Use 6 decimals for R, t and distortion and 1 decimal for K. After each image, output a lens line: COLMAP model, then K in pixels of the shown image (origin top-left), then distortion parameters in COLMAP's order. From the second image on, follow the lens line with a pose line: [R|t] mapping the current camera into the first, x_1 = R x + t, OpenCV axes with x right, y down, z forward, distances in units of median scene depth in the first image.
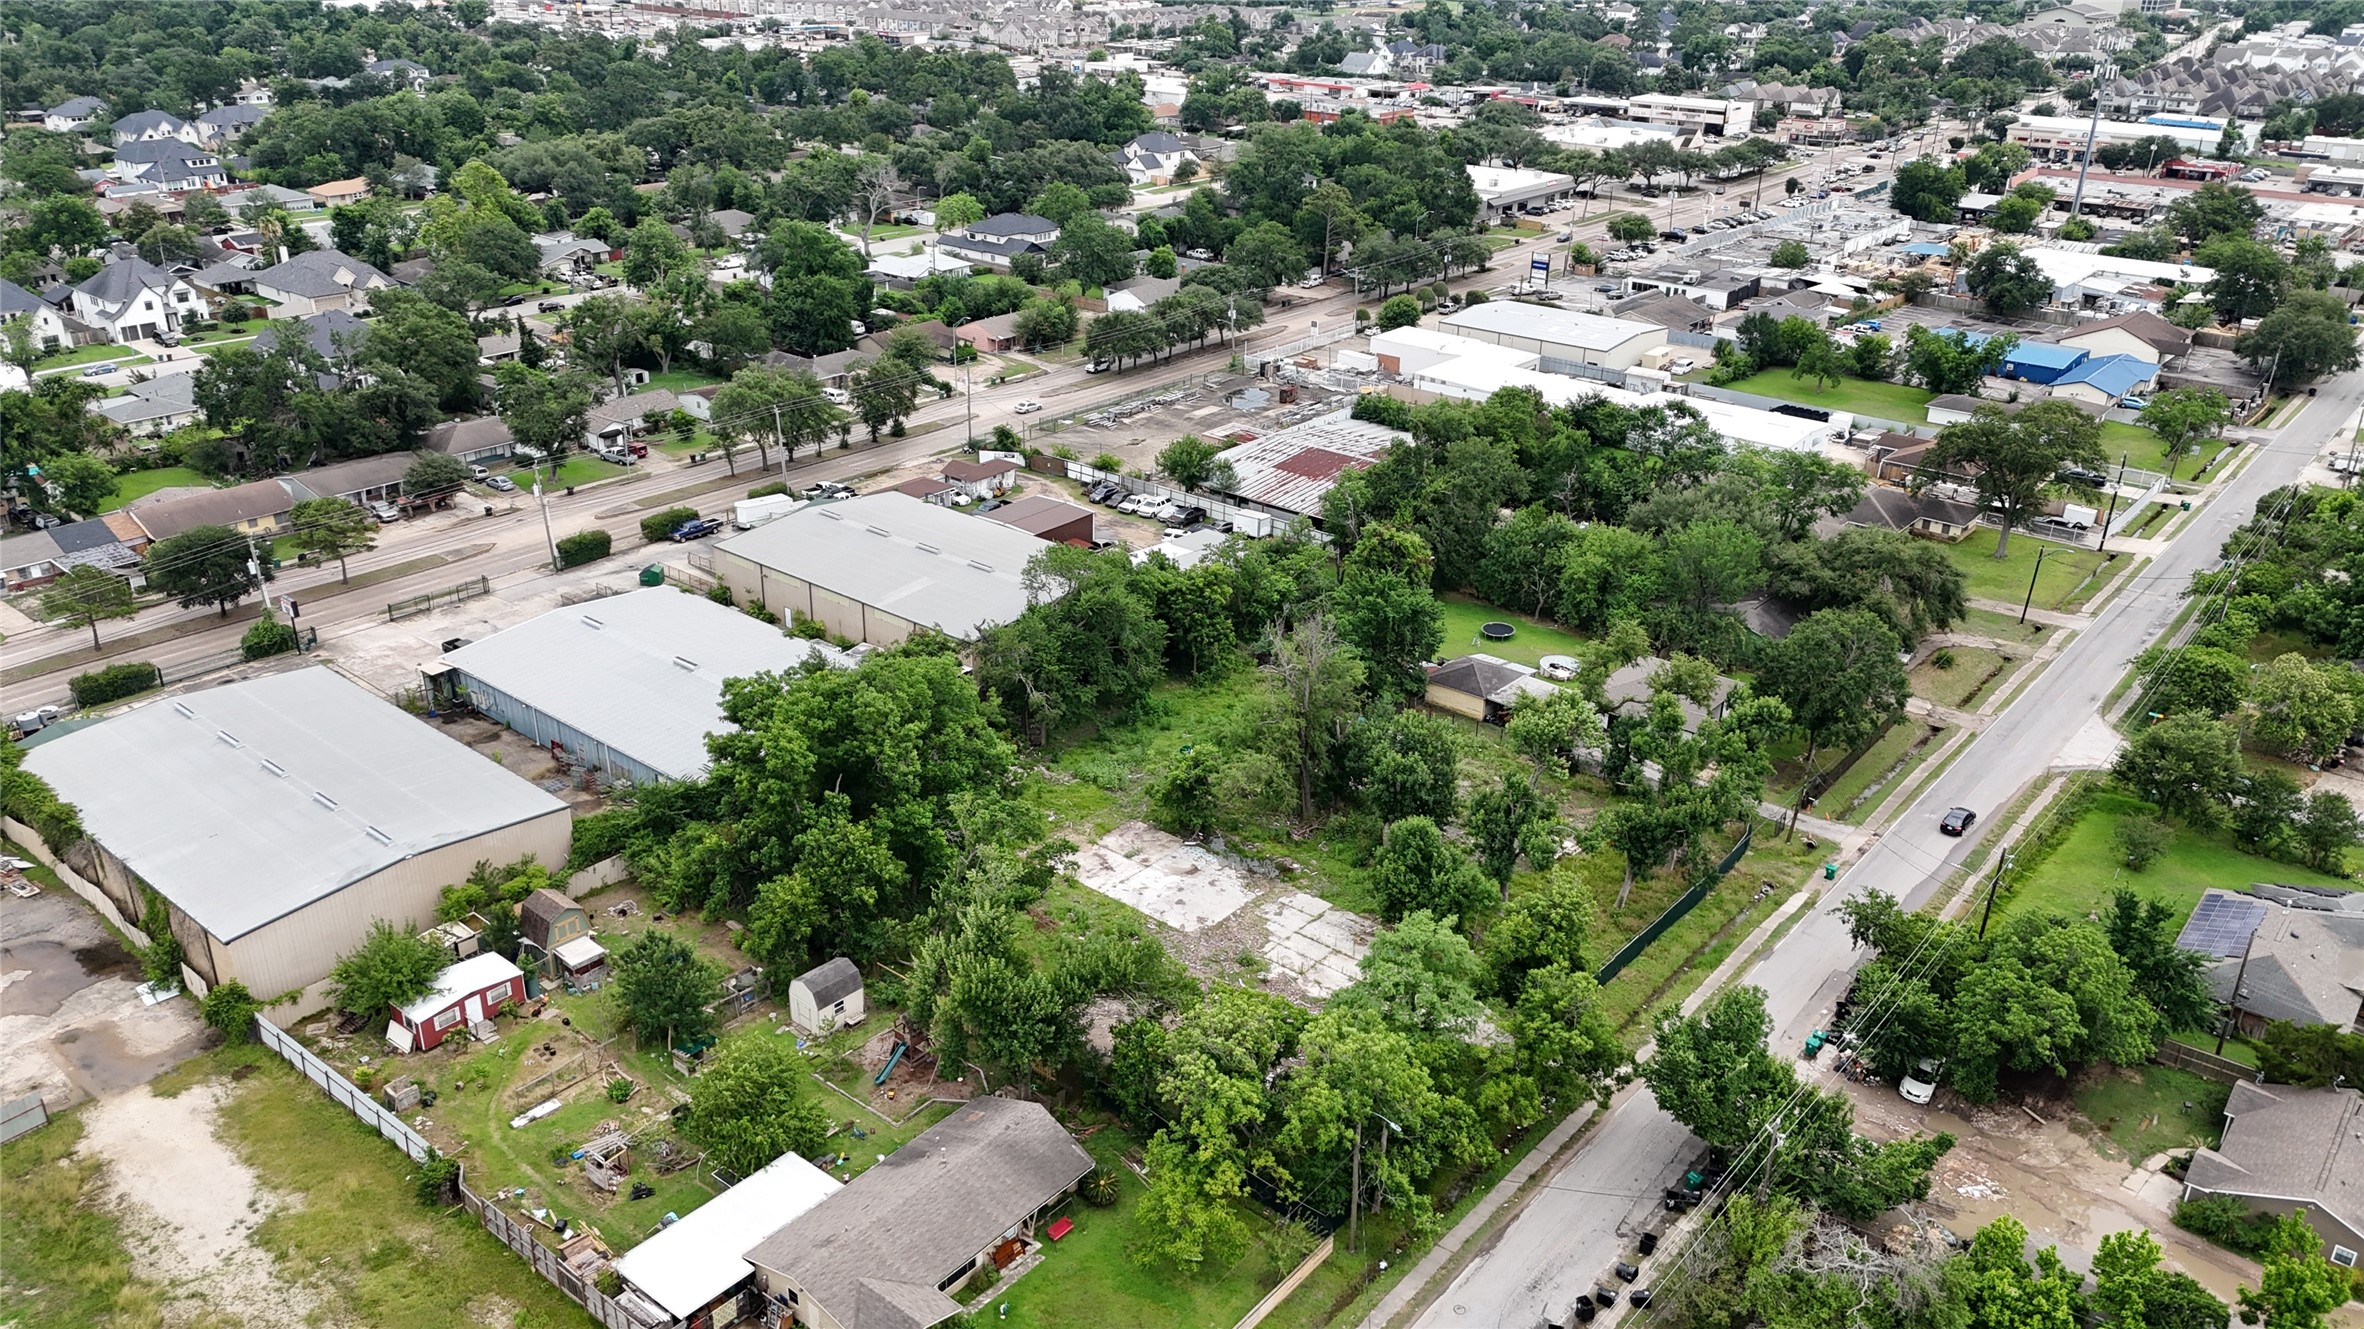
lens RADIAL K [[1732.1, 0, 1178.7], [0, 1732.1, 653.5], [0, 0, 1]] dist [0.070510, -0.065734]
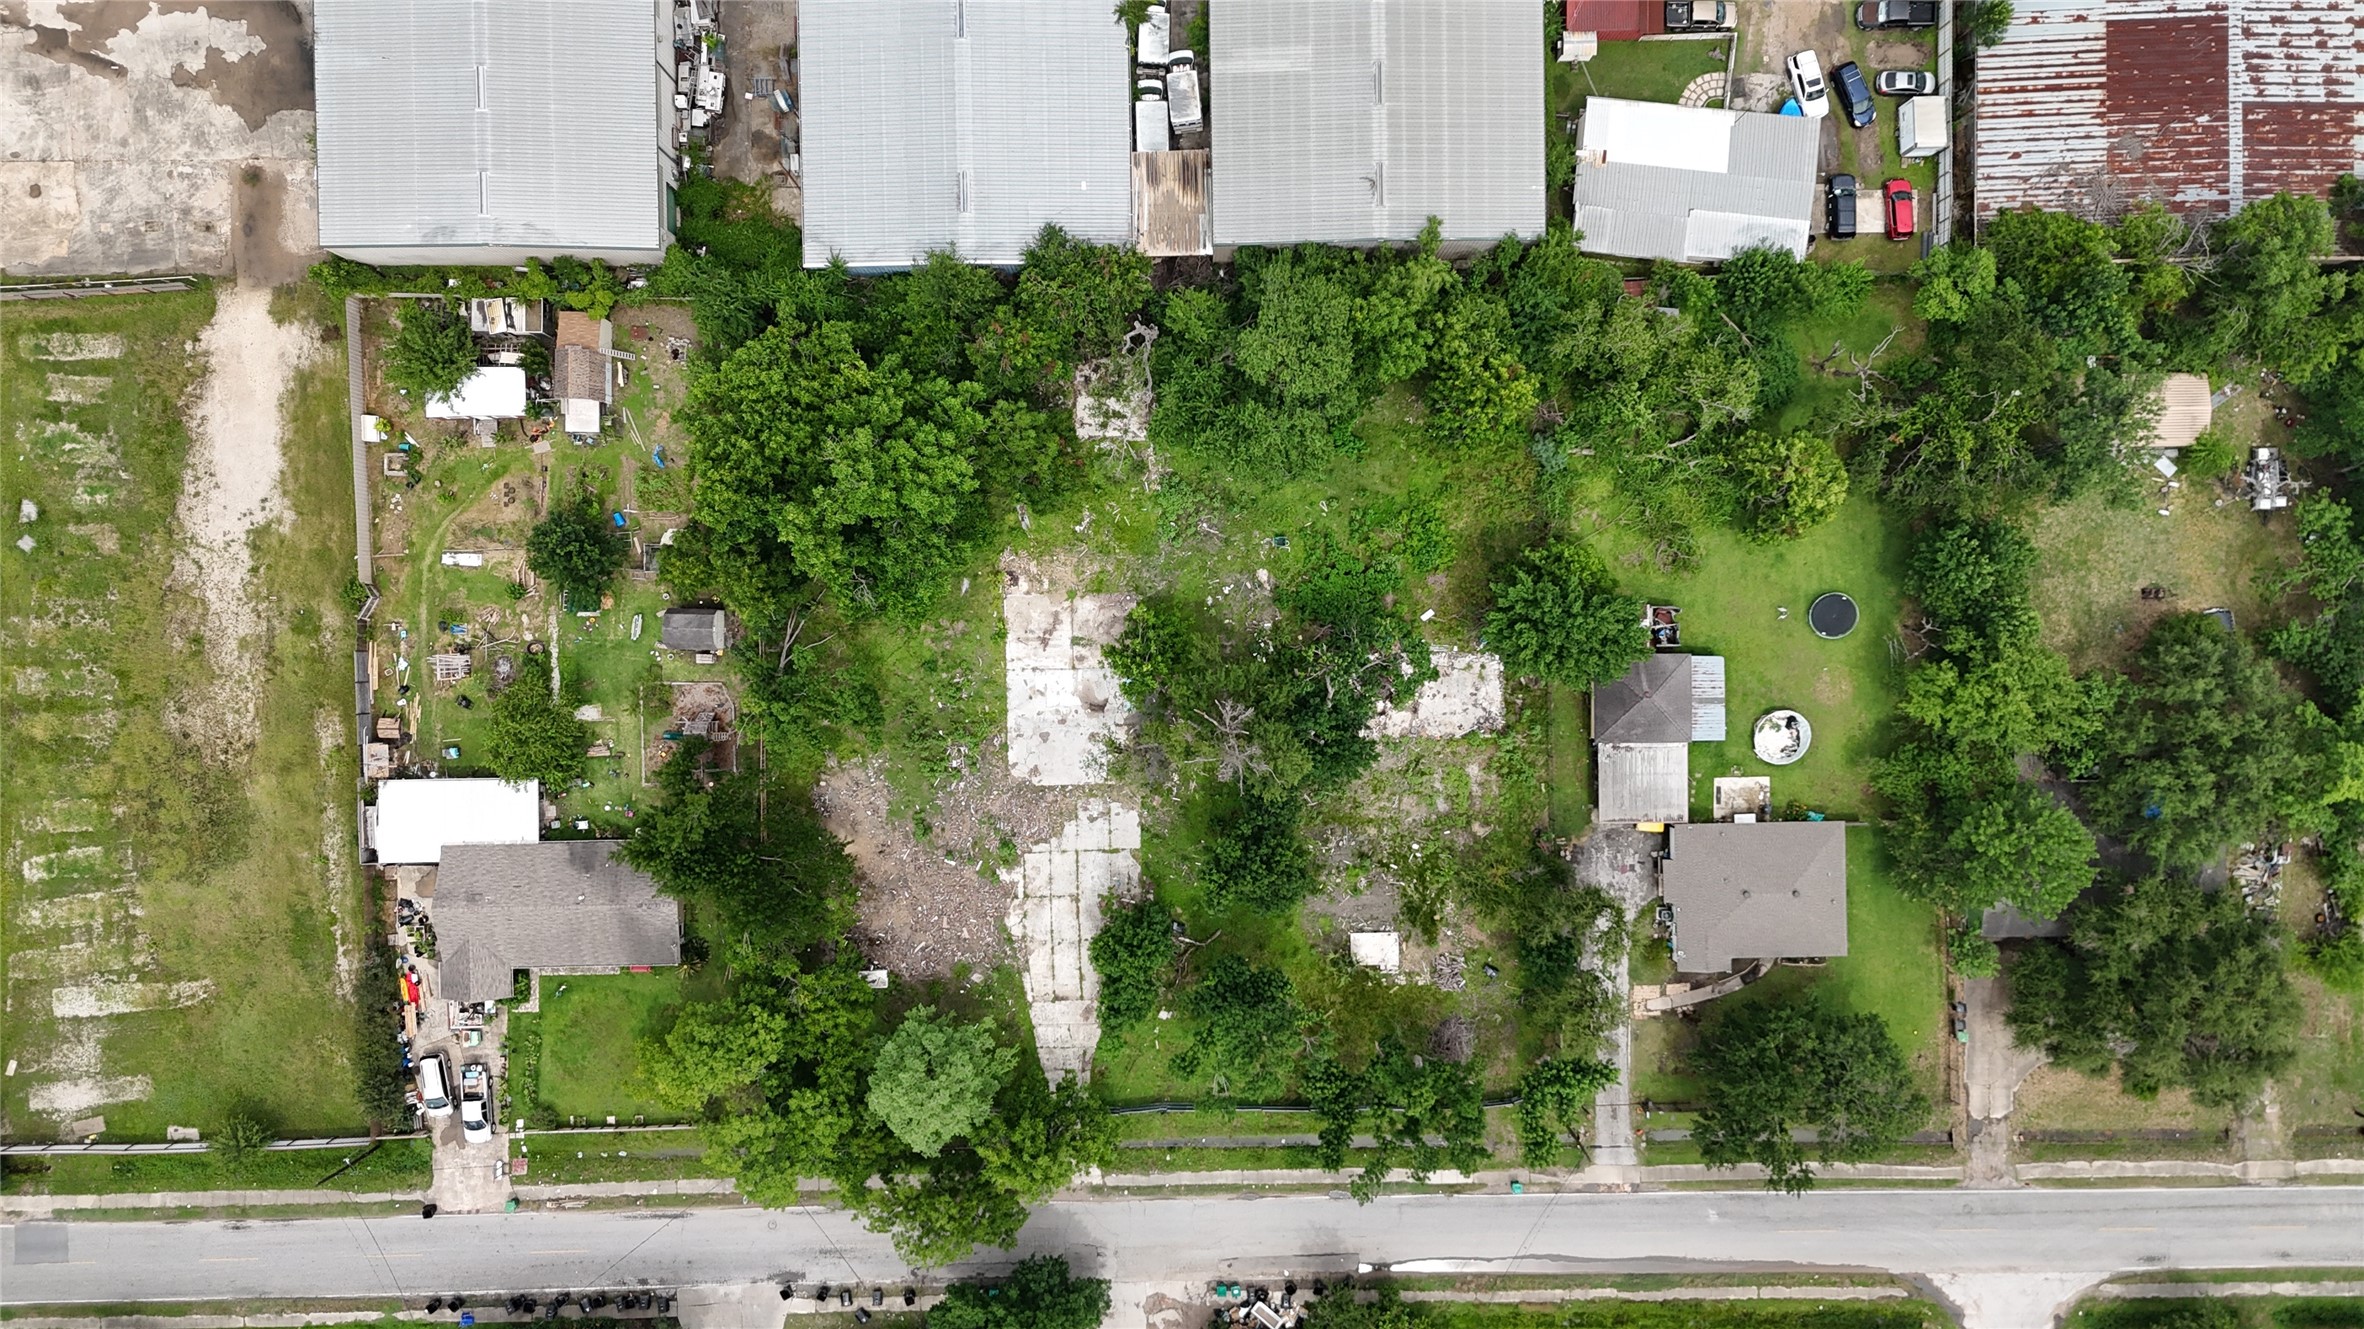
lens RADIAL K [[1732.1, 0, 1197.7], [0, 1732.1, 661.9], [0, 0, 1]] dist [0.070510, -0.065734]
pose [[0.651825, 0.758335, -0.007279, 0.012772], [-0.298359, 0.265255, 0.916854, -0.311589], [0.697213, -0.595457, 0.399156, 0.249840]]
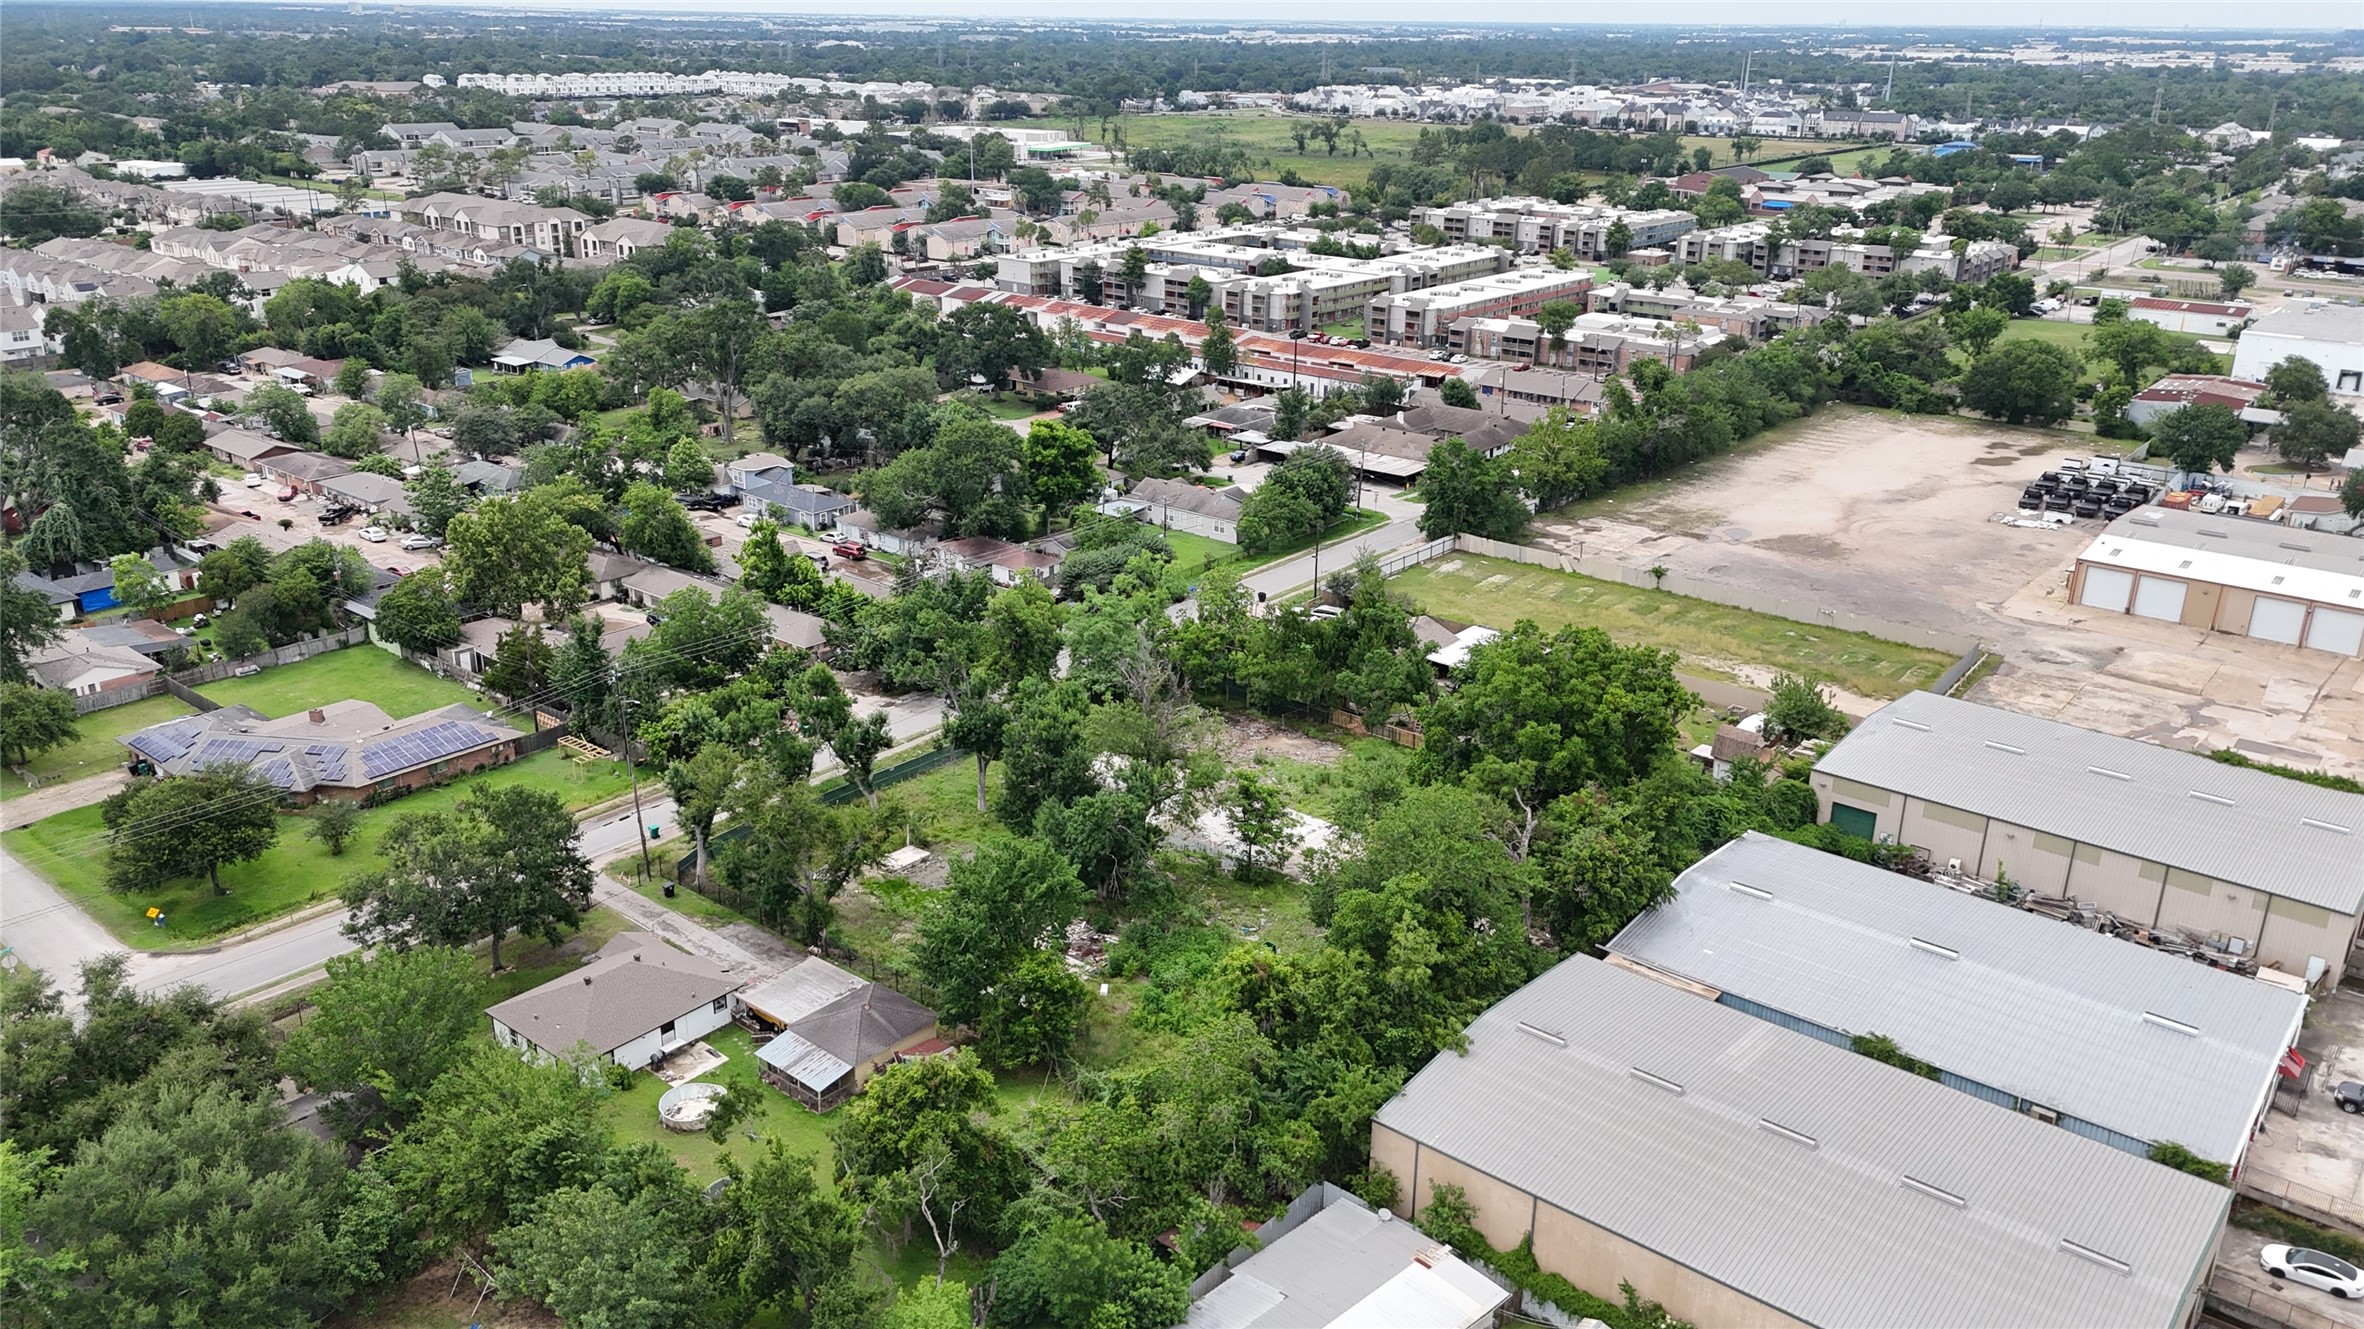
lens RADIAL K [[1732.1, 0, 1182.0], [0, 1732.1, 669.7], [0, 0, 1]] dist [0.070510, -0.065734]
pose [[-0.999521, -0.026765, -0.015525, 0.027153], [-0.030006, 0.716069, 0.697384, -0.265779], [-0.007549, 0.697516, -0.716529, 0.646112]]
